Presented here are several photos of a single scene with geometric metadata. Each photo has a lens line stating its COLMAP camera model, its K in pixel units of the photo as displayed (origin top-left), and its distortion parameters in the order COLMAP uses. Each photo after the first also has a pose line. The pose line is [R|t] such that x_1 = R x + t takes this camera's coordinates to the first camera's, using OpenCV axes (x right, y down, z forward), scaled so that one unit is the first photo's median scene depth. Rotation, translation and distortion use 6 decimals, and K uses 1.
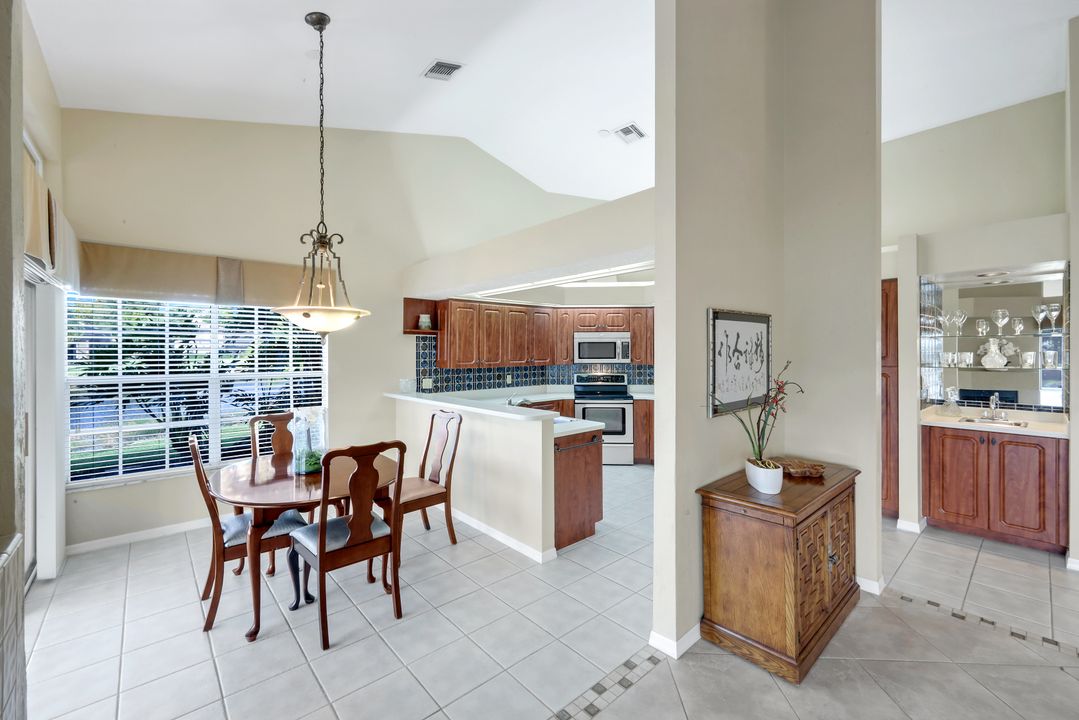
lens RADIAL K [[440.3, 0, 531.8], [0, 440.3, 353.0], [0, 0, 1]] dist [-0.000260, 0.000743]
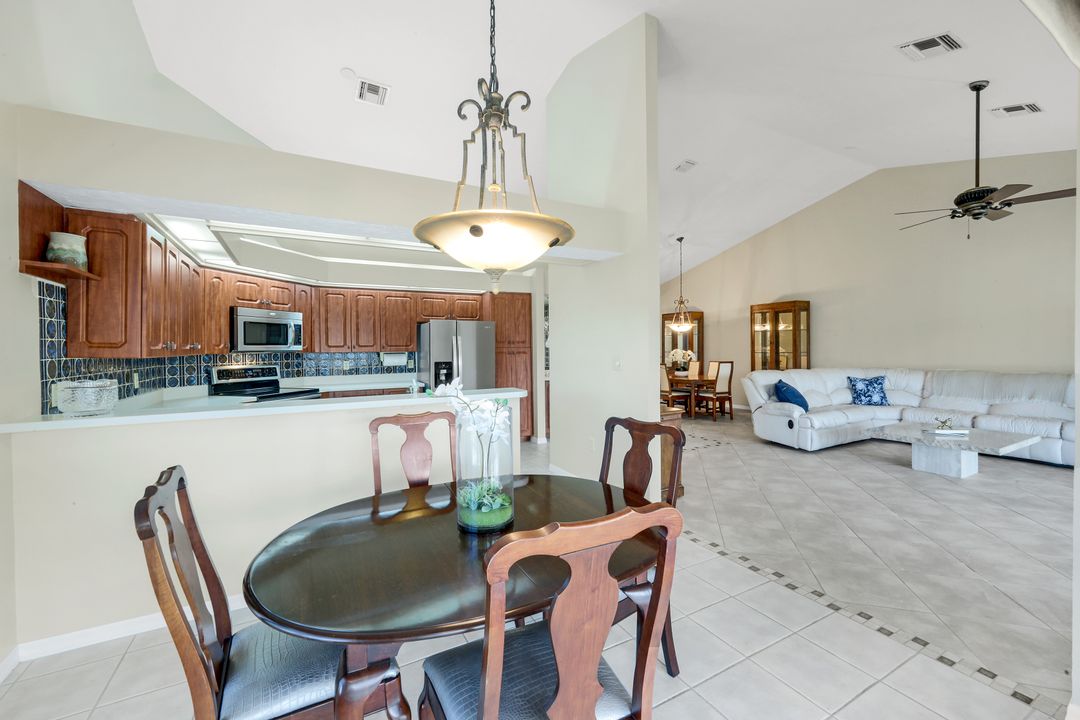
lens RADIAL K [[440.7, 0, 535.4], [0, 440.7, 355.7], [0, 0, 1]] dist [-0.000260, 0.000743]
pose [[0.218125, -0.015110, 0.975804, -0.565952], [0.012128, 0.999845, 0.012771, 0.031786], [-0.975846, 0.009049, 0.218274, 0.456415]]
